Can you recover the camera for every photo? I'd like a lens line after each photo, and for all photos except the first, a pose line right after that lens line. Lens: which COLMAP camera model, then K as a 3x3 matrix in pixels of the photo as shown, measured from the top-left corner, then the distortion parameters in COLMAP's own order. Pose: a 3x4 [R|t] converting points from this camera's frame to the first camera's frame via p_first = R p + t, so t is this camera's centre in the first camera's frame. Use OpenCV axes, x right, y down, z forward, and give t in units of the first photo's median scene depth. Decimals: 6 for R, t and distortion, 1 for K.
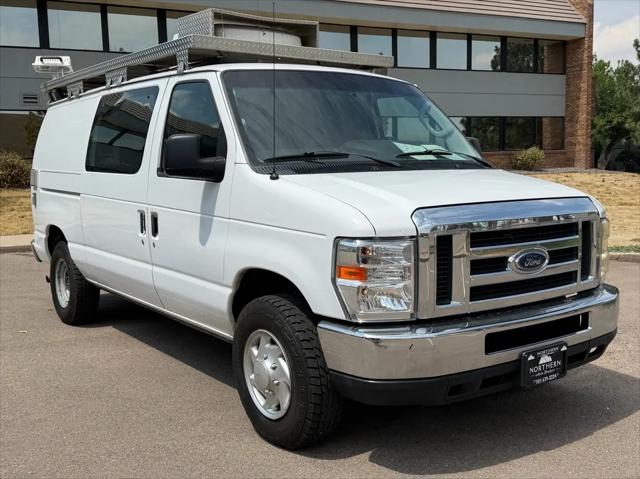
lens RADIAL K [[727.7, 0, 318.0], [0, 727.7, 242.6], [0, 0, 1]] dist [0.051960, 0.000000]
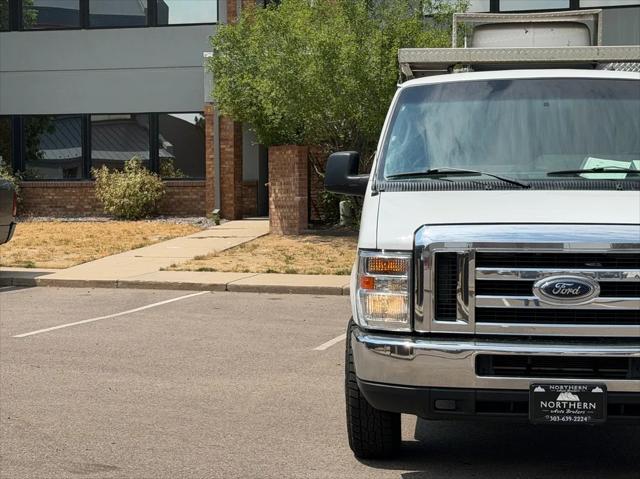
lens RADIAL K [[1124.7, 0, 323.9], [0, 1124.7, 237.9], [0, 0, 1]] dist [0.071269, 0.000000]
pose [[0.725561, 0.048592, -0.686440, 1.053770], [-0.084539, 0.996242, -0.018835, 0.013107], [0.682945, 0.071697, 0.726943, -0.254984]]
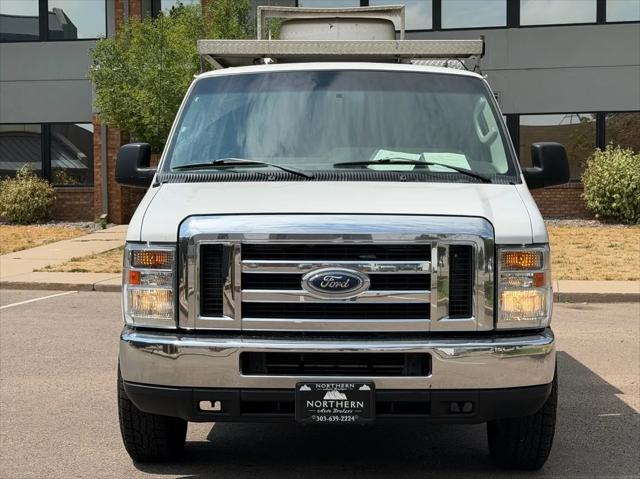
lens RADIAL K [[1034.0, 0, 301.7], [0, 1034.0, 241.8], [0, 0, 1]] dist [0.074750, 0.000000]
pose [[0.776971, 0.046405, -0.627824, 1.048327], [-0.080329, 0.996435, -0.025761, 0.011628], [0.624391, 0.070447, 0.777929, 0.001208]]
